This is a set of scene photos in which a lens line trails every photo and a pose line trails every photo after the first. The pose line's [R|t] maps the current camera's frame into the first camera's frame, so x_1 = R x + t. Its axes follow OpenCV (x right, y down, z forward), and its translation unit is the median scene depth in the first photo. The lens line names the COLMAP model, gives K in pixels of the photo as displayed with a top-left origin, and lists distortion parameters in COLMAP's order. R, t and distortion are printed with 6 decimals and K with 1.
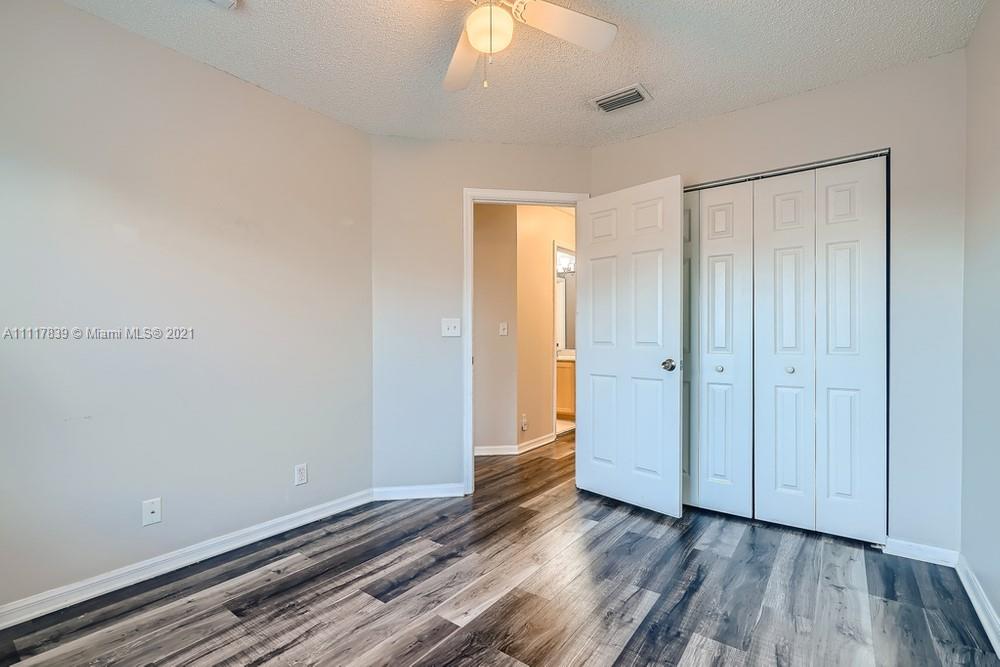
lens RADIAL K [[455.3, 0, 504.5], [0, 455.3, 335.2], [0, 0, 1]] dist [-0.010310, 0.001259]
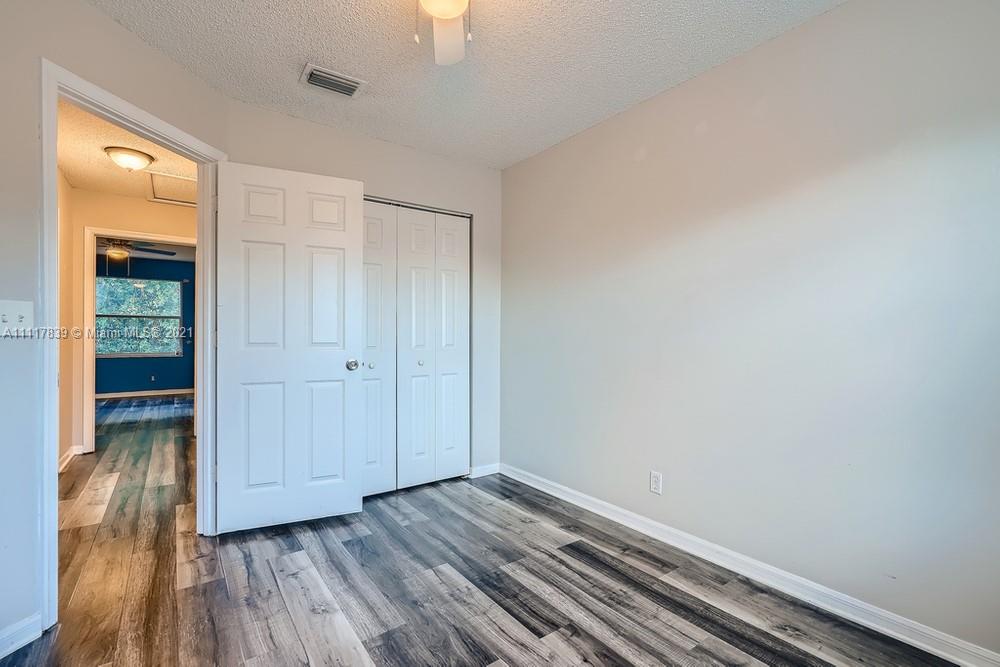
lens RADIAL K [[455.3, 0, 503.7], [0, 455.3, 333.6], [0, 0, 1]] dist [-0.010310, 0.001259]
pose [[0.291107, 0.005017, 0.956677, -0.606077], [-0.006925, 0.999971, -0.003137, -0.004875], [-0.956666, -0.005712, 0.291133, 0.450962]]
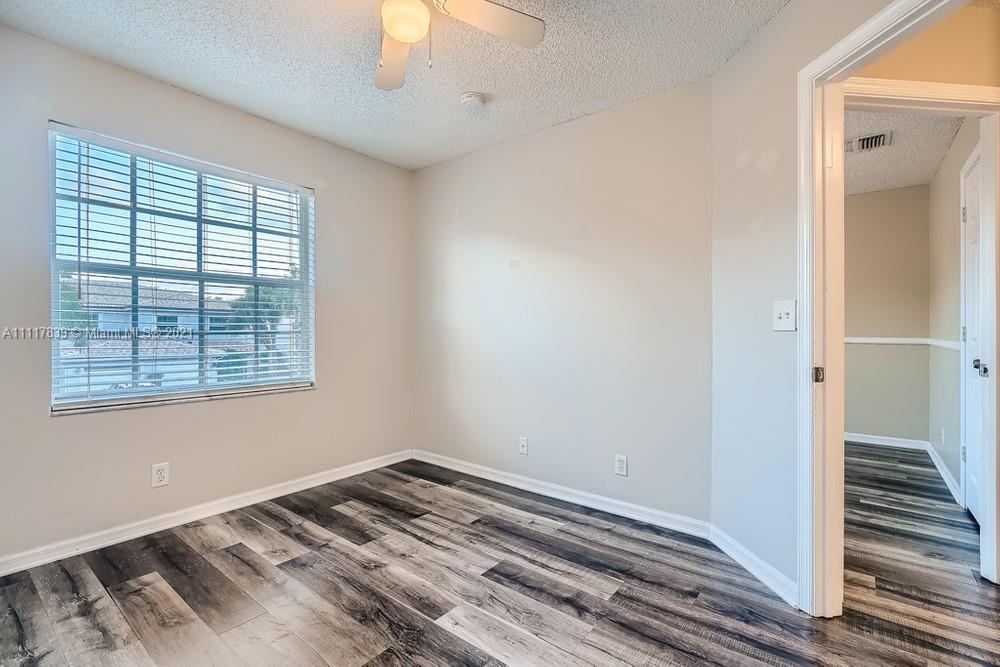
lens RADIAL K [[455.3, 0, 507.7], [0, 455.3, 329.0], [0, 0, 1]] dist [-0.010310, 0.001259]
pose [[-0.024900, -0.001665, -0.999689, 0.676602], [-0.001247, 0.999998, -0.001635, 0.001592], [0.999689, 0.001206, -0.024902, 0.893331]]
